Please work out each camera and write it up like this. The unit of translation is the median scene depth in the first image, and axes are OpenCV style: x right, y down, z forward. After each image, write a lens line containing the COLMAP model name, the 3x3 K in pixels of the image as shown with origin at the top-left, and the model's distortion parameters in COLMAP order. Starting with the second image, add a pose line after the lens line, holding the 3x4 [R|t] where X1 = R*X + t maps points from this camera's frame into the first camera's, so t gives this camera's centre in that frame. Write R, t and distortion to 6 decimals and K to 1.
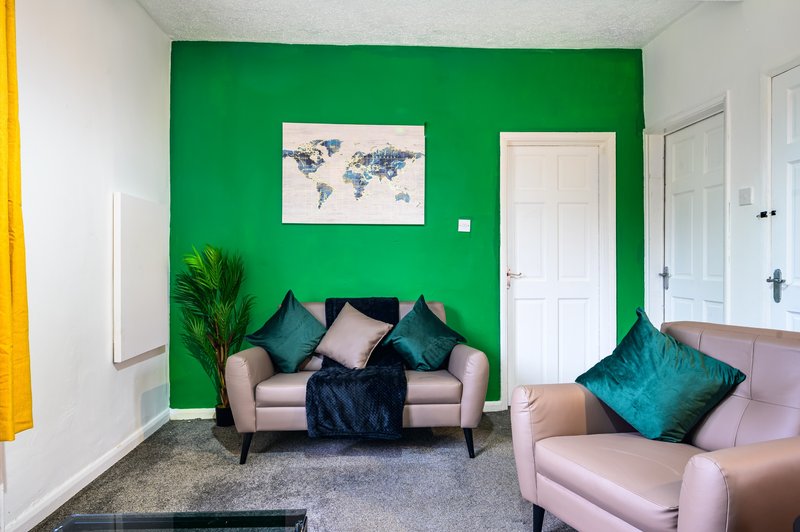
lens RADIAL K [[493.2, 0, 399.2], [0, 493.2, 259.0], [0, 0, 1]] dist [-0.001436, -0.000207]
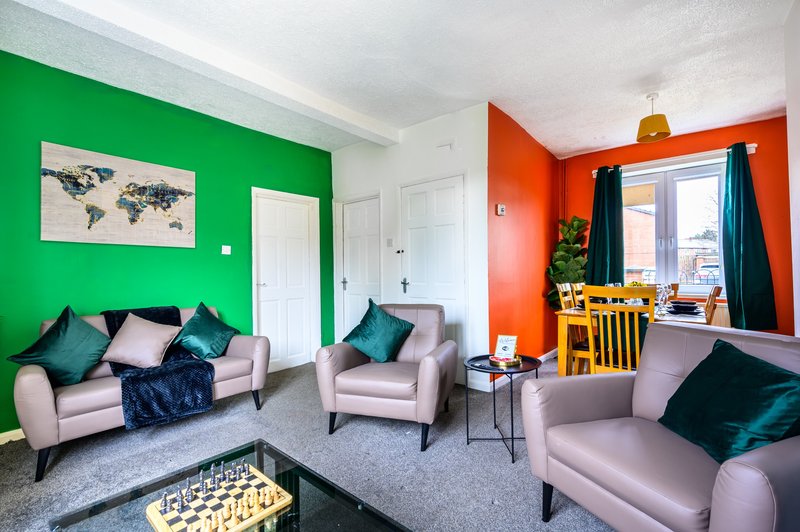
lens RADIAL K [[360.2, 0, 400.0], [0, 360.2, 266.0], [0, 0, 1]] dist [0.000202, 0.000141]
pose [[0.678706, 0.006460, 0.734382, -0.281426], [0.008010, 0.999837, -0.016198, -0.003178], [-0.734366, 0.016877, 0.678543, -0.035083]]
